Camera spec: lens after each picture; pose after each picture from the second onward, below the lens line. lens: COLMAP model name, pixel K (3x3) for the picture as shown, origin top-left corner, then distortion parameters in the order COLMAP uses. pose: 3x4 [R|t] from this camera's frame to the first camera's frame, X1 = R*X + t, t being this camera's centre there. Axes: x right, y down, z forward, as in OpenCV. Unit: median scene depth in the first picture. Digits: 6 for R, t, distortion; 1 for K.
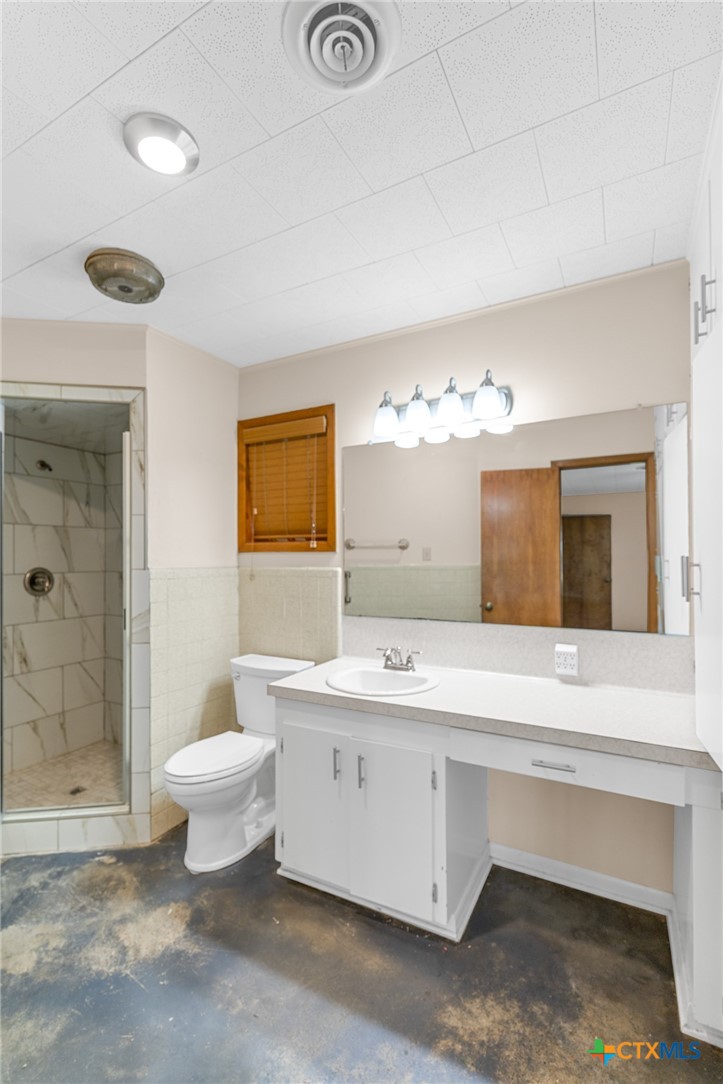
lens RADIAL K [[487.3, 0, 359.9], [0, 487.3, 553.7], [0, 0, 1]] dist [-0.002278, -0.000233]
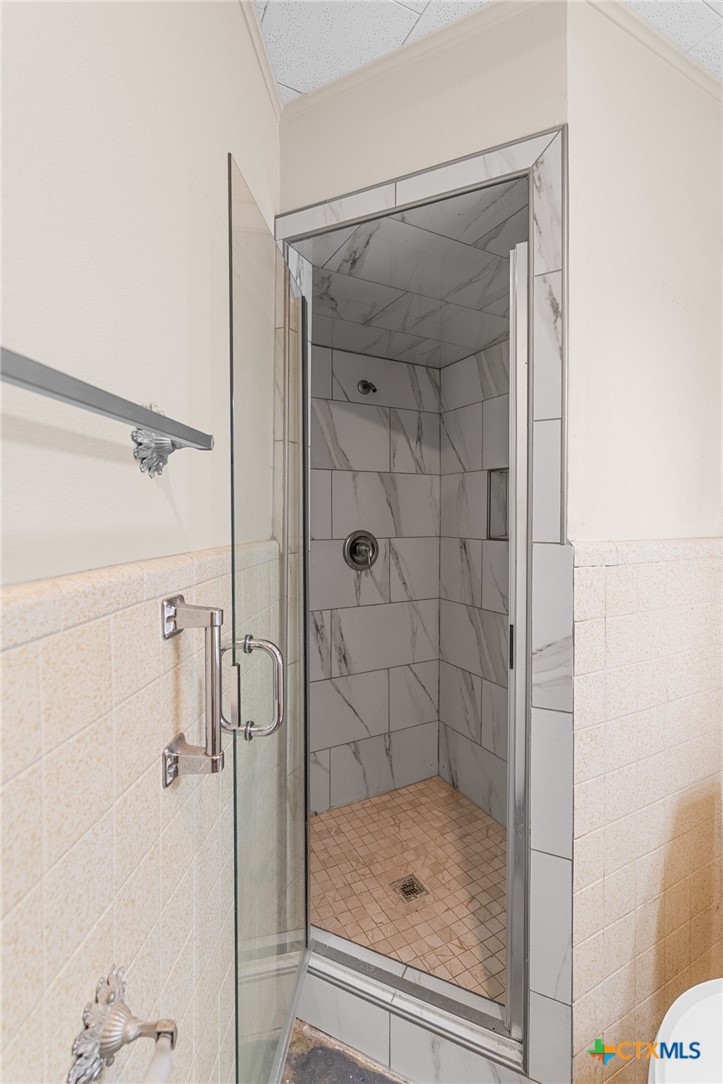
lens RADIAL K [[475.6, 0, 360.5], [0, 475.6, 527.8], [0, 0, 1]] dist [-0.001286, 0.000062]
pose [[0.833339, 0.015544, -0.552544, -0.273665], [0.000205, 0.999596, 0.028429, 0.004592], [0.552763, -0.023804, 0.832999, 0.417772]]
